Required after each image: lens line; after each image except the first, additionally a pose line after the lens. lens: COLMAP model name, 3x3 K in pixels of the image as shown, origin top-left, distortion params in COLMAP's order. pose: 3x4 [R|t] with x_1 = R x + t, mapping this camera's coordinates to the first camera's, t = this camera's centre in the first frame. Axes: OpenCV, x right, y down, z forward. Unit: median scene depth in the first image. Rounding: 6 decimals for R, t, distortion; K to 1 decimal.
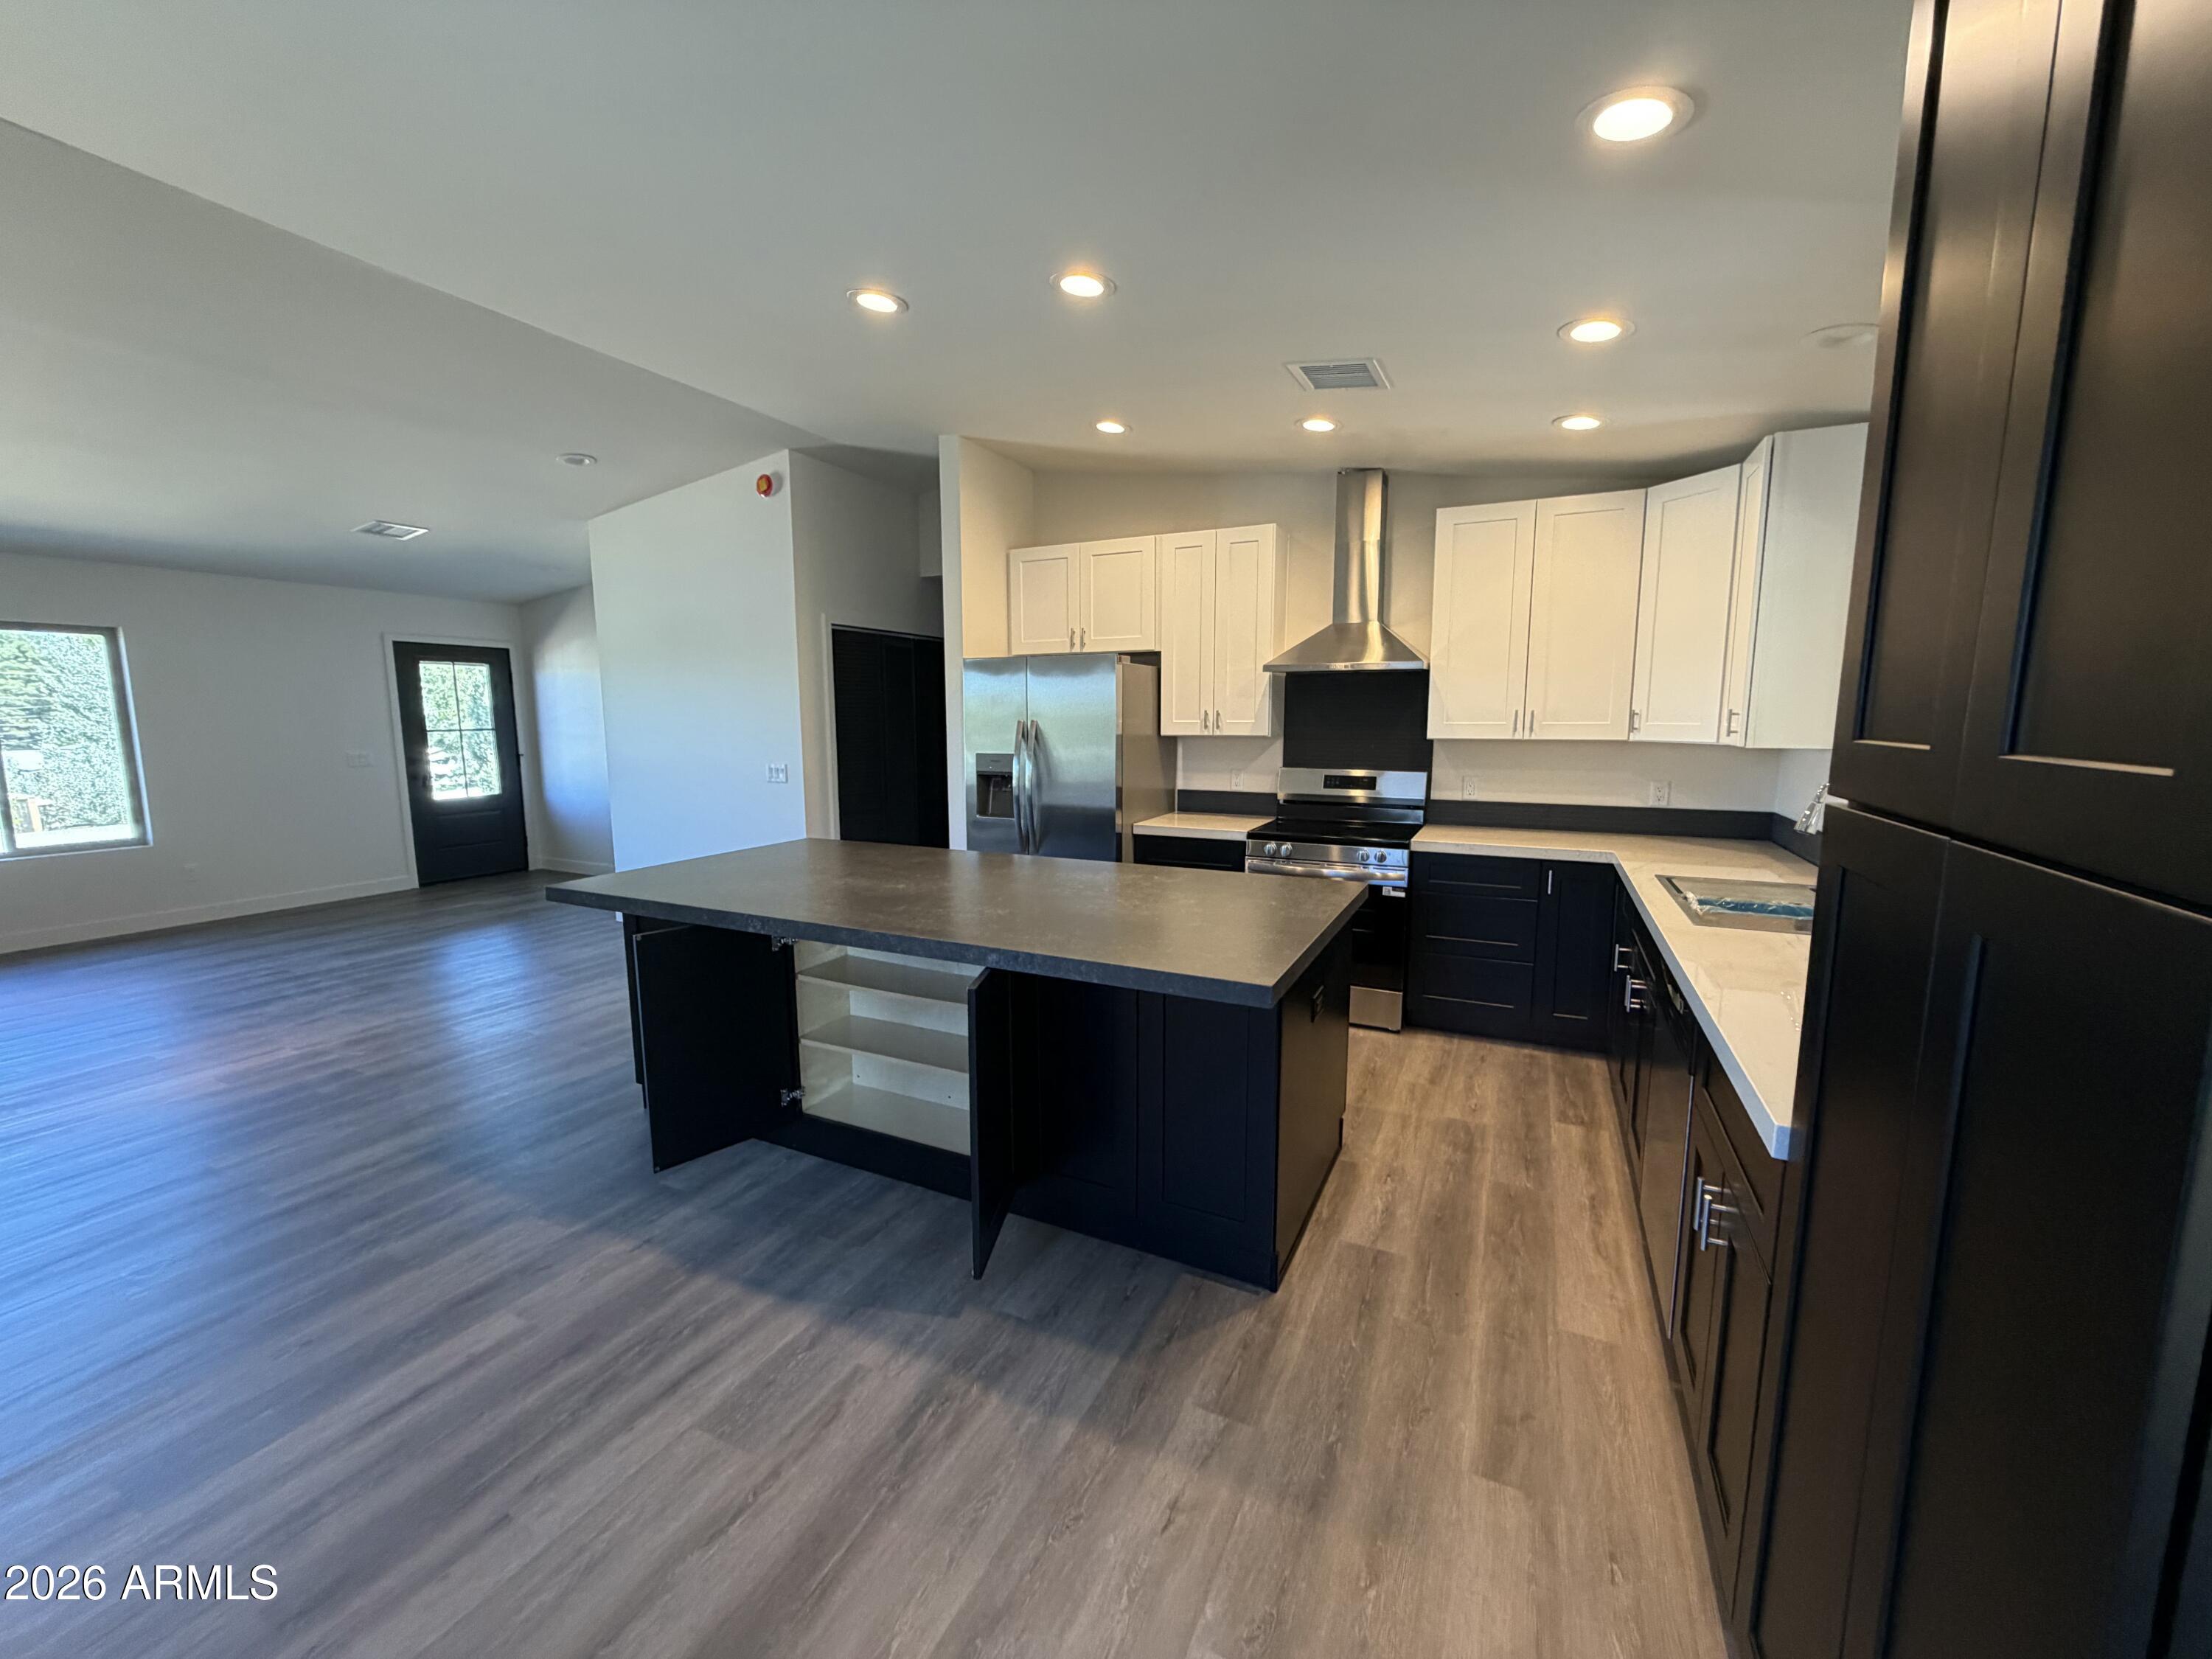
lens RADIAL K [[882.7, 0, 1095.9], [0, 882.7, 831.7], [0, 0, 1]] dist [-0.000062, -0.000702]
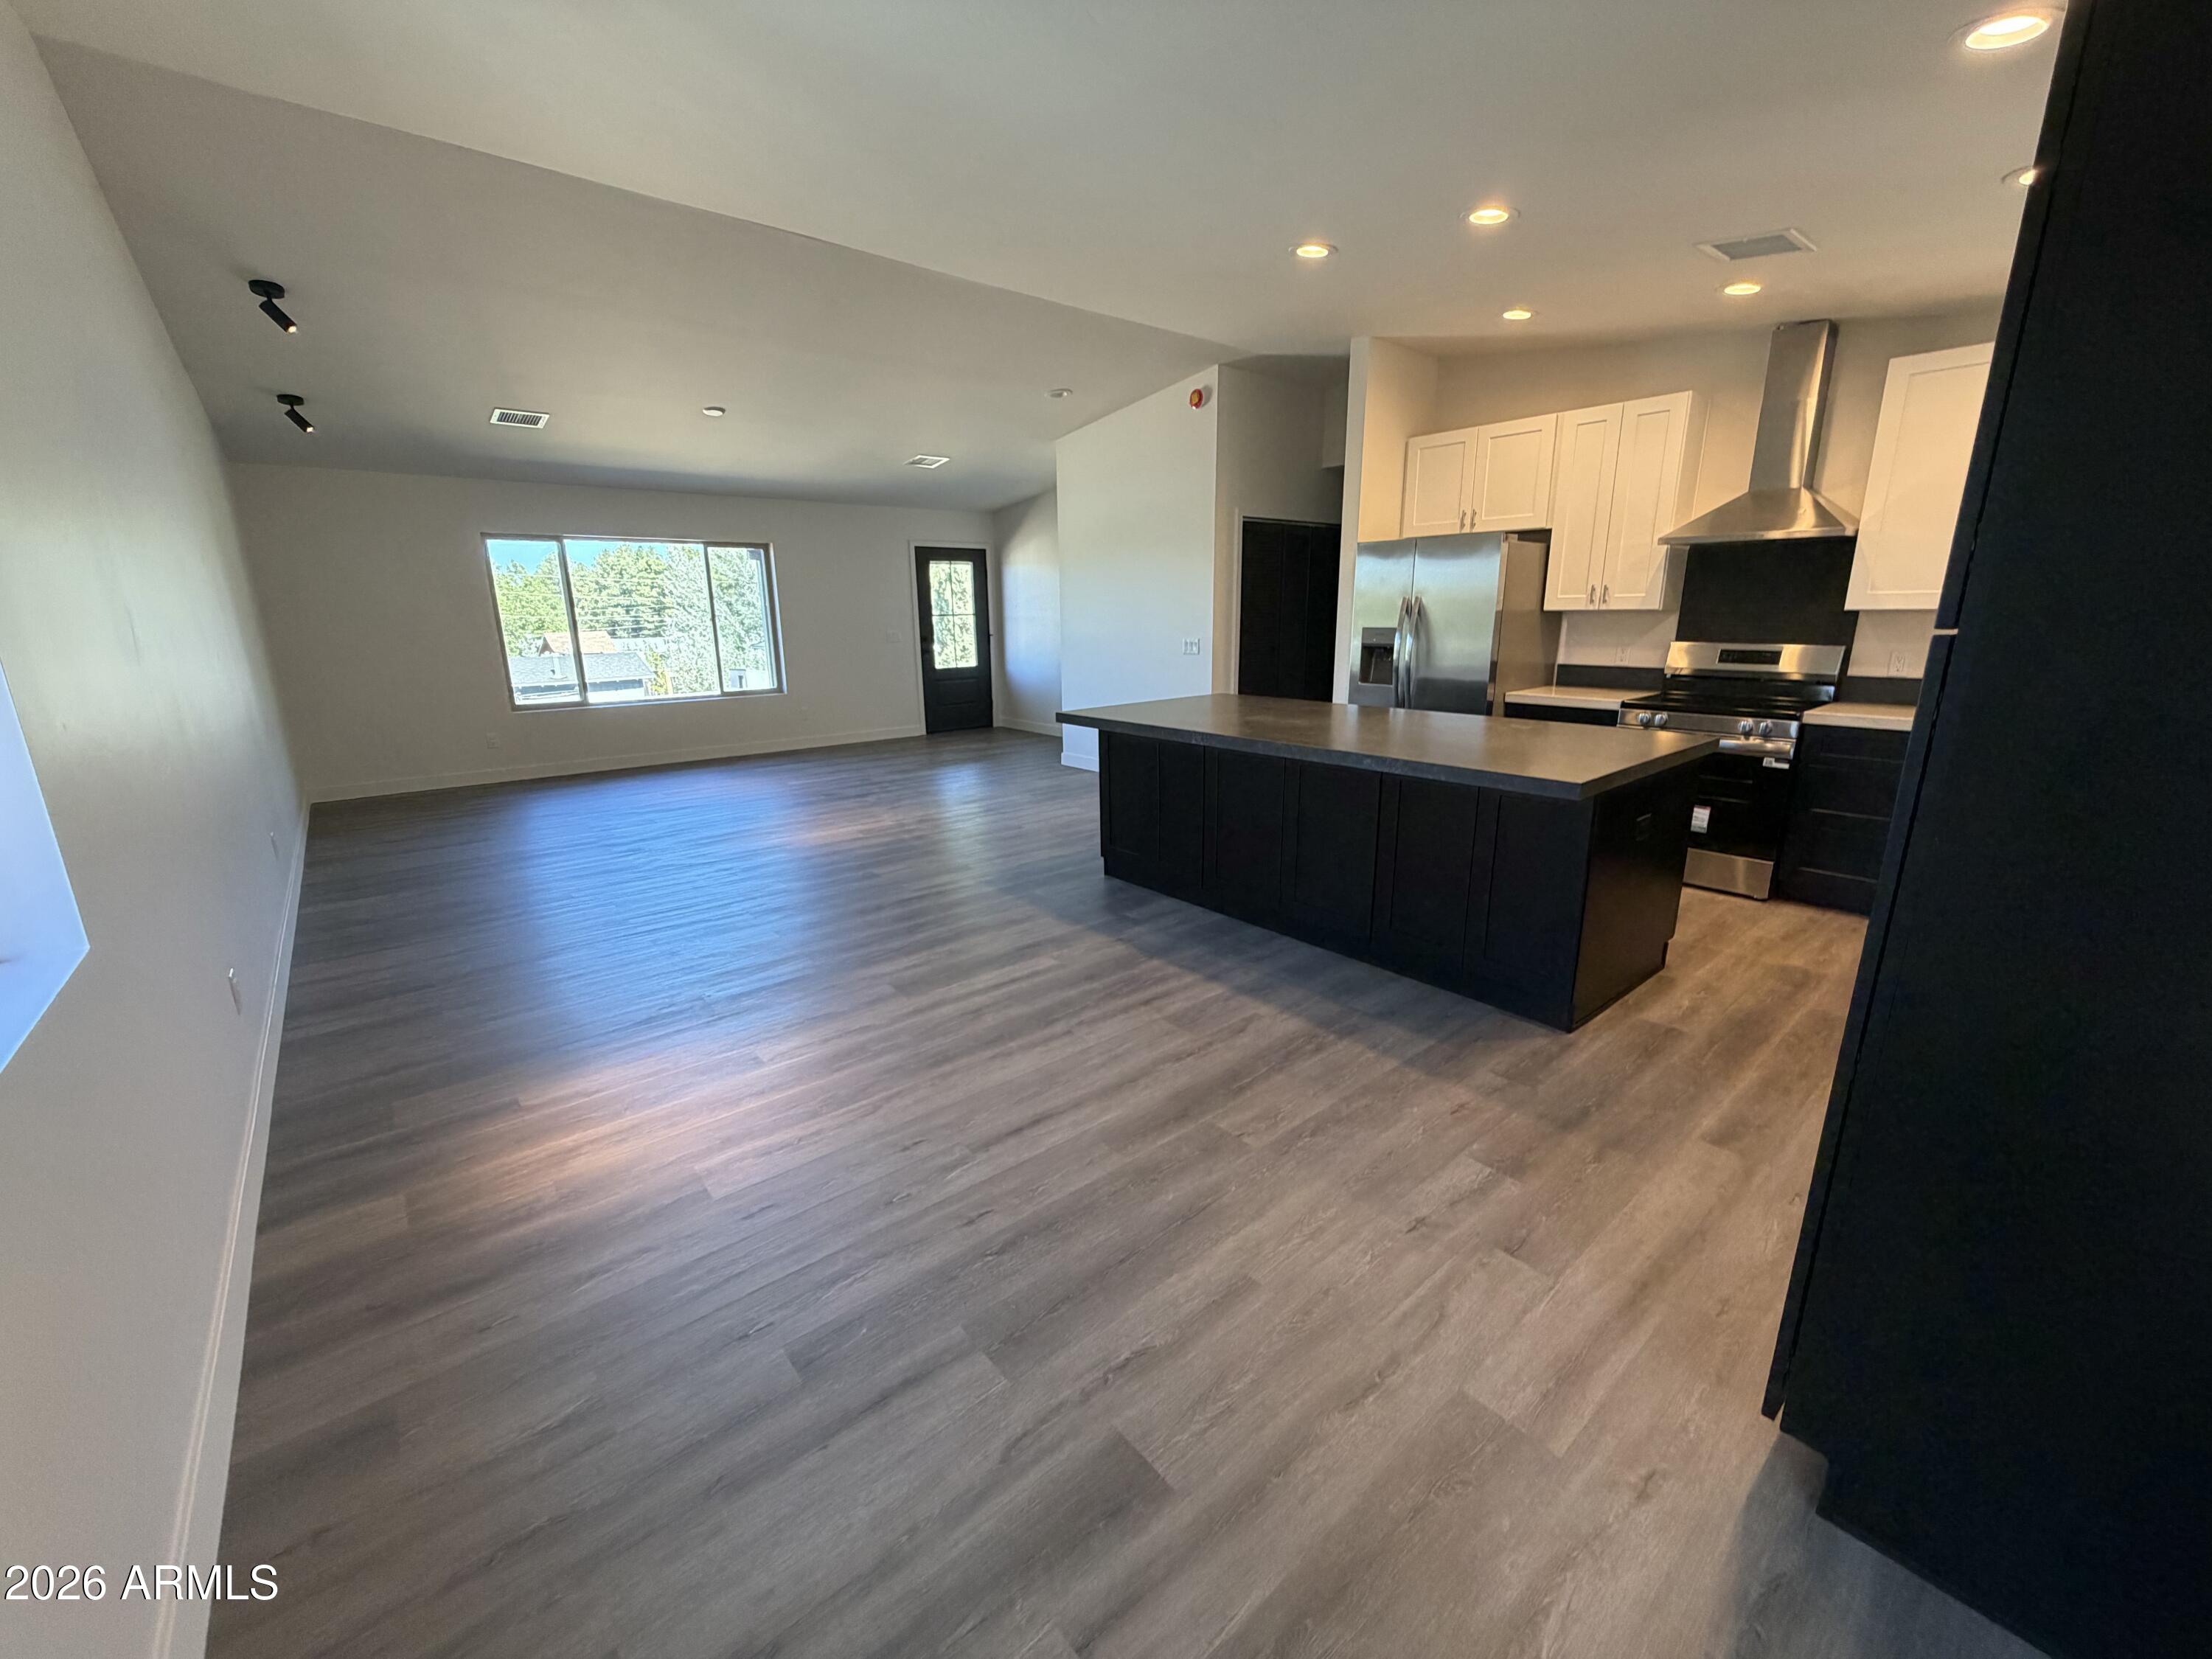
lens RADIAL K [[882.7, 0, 1098.8], [0, 882.7, 832.0], [0, 0, 1]] dist [-0.000062, -0.000702]
pose [[0.915717, 0.089941, -0.391628, 0.026123], [-0.042995, 0.990964, 0.127052, 0.047817], [0.399517, -0.099505, 0.911310, -0.230096]]
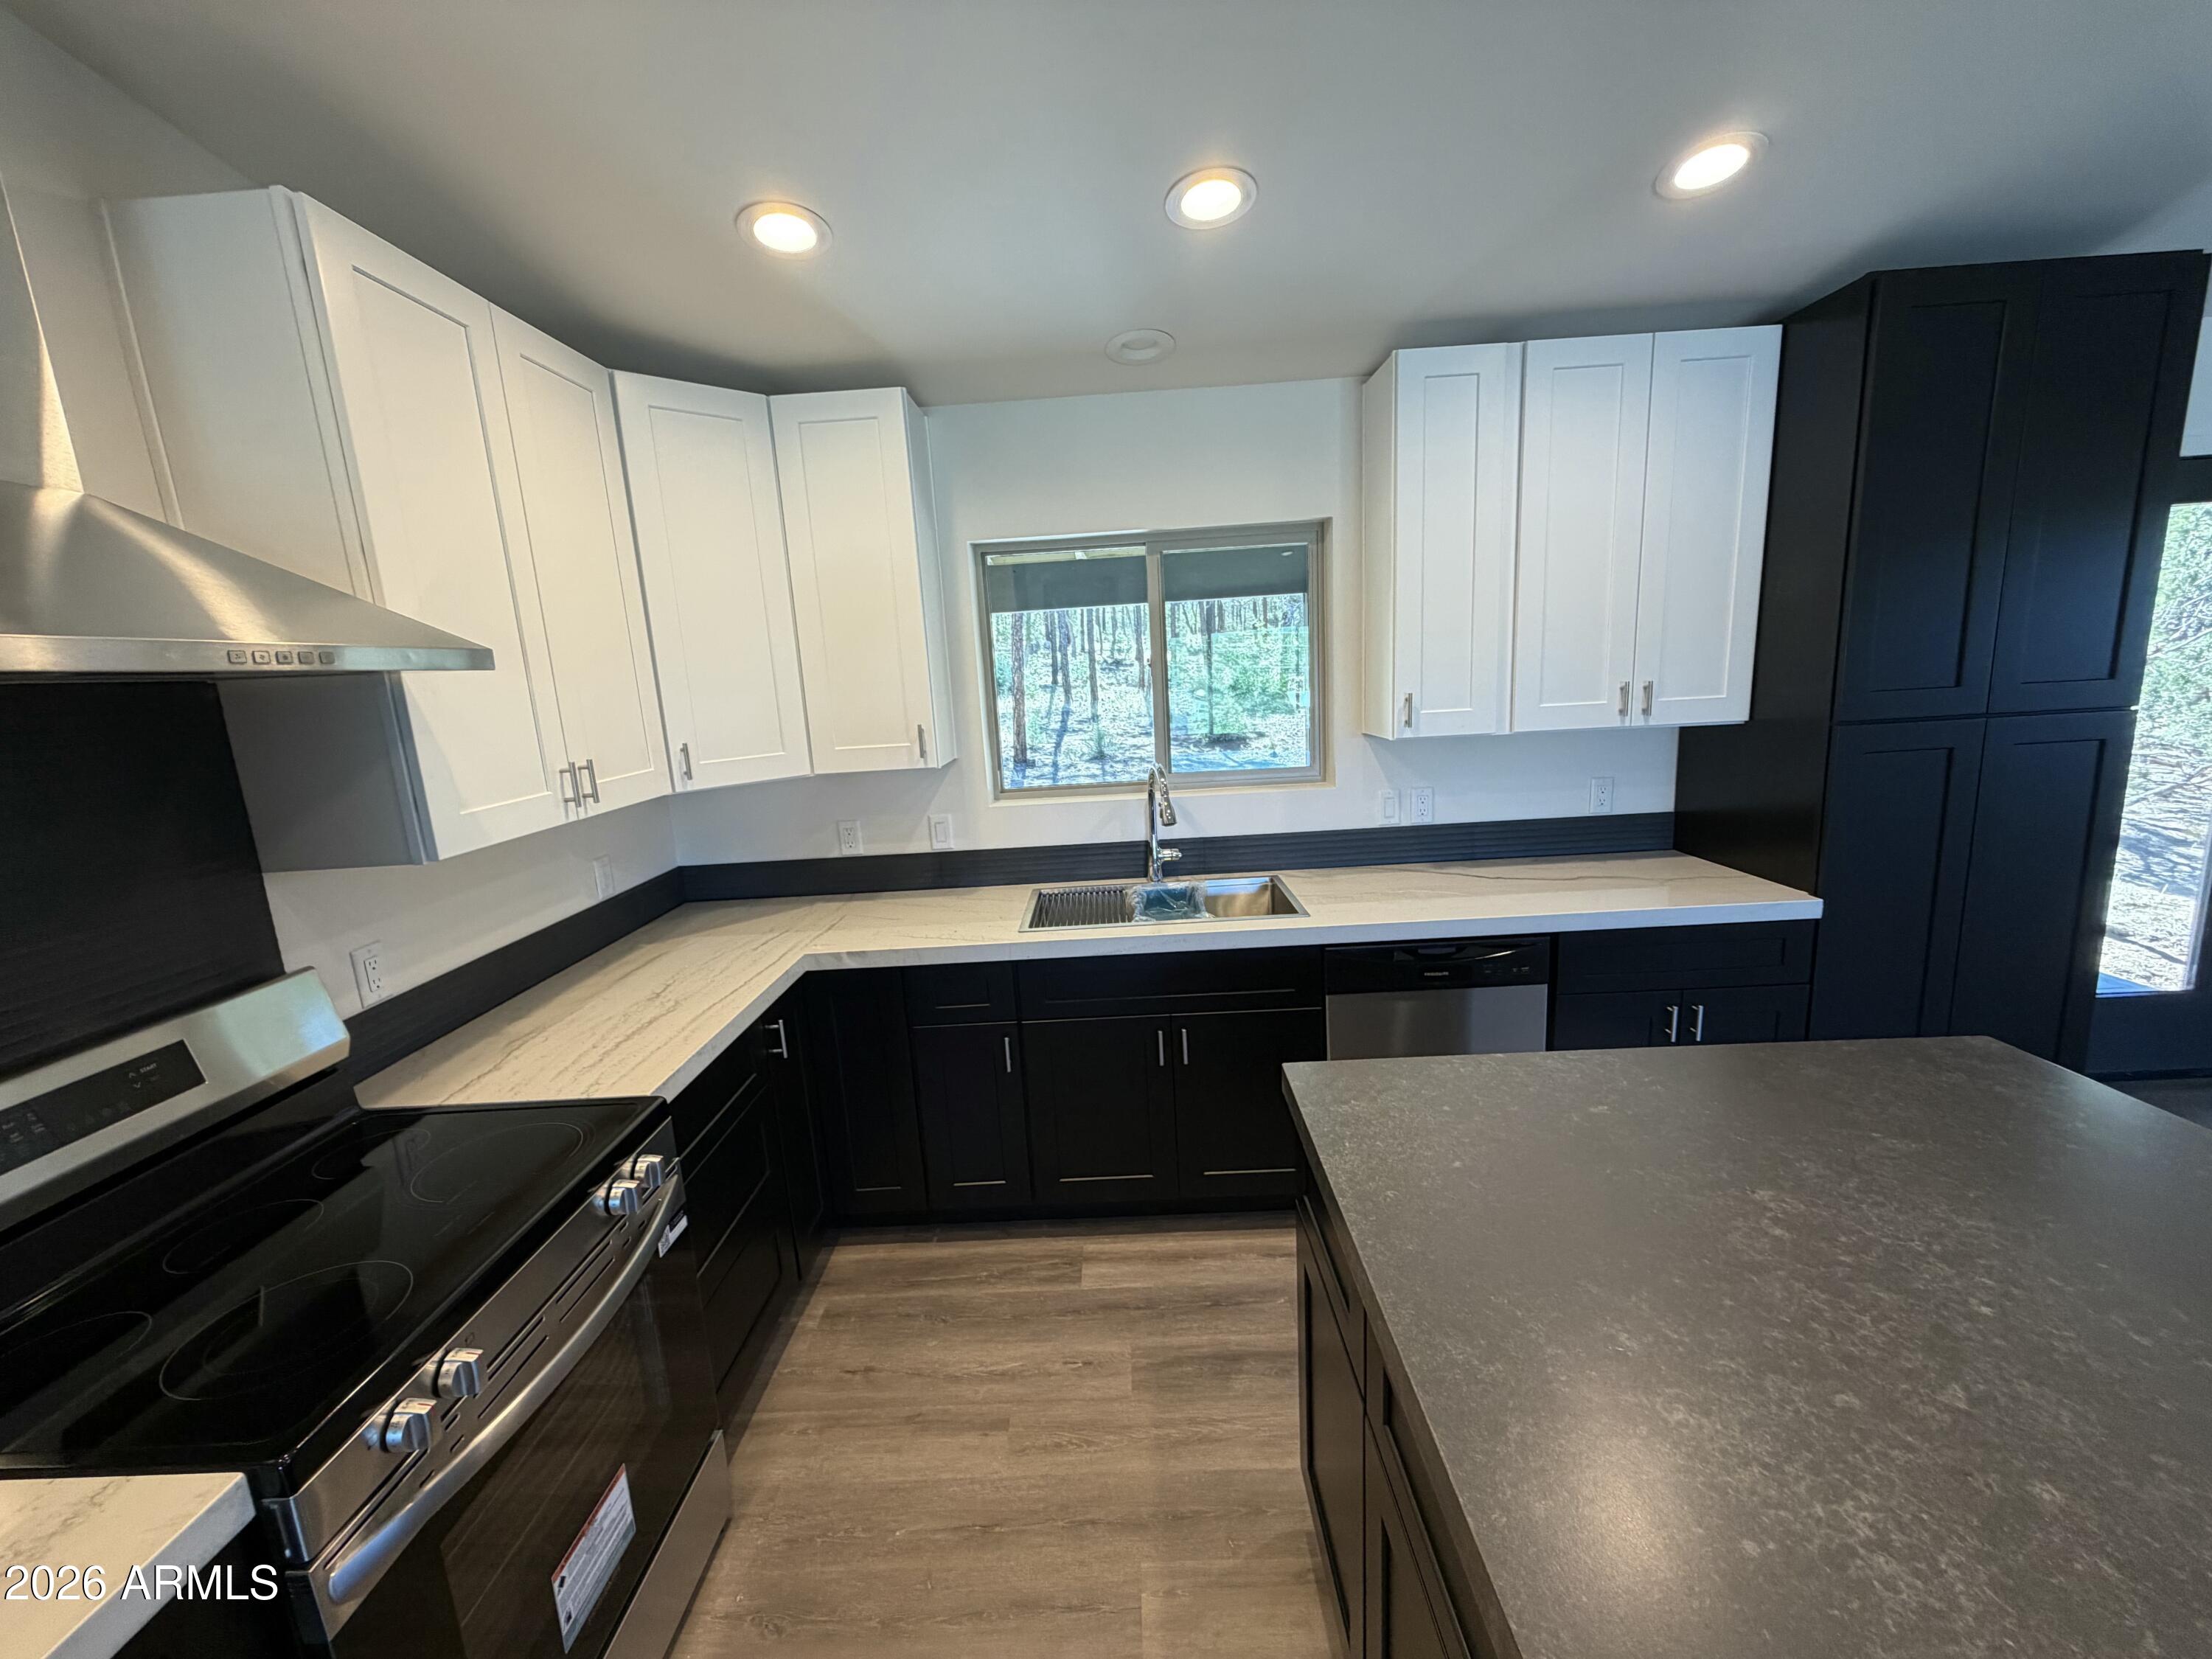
lens RADIAL K [[883.6, 0, 1103.6], [0, 883.6, 831.3], [0, 0, 1]] dist [0.001237, 0.000075]
pose [[-0.421586, -0.139280, 0.896028, -0.069179], [0.180138, 0.955576, 0.233292, -0.149515], [-0.888716, 0.259761, -0.377768, 0.867398]]
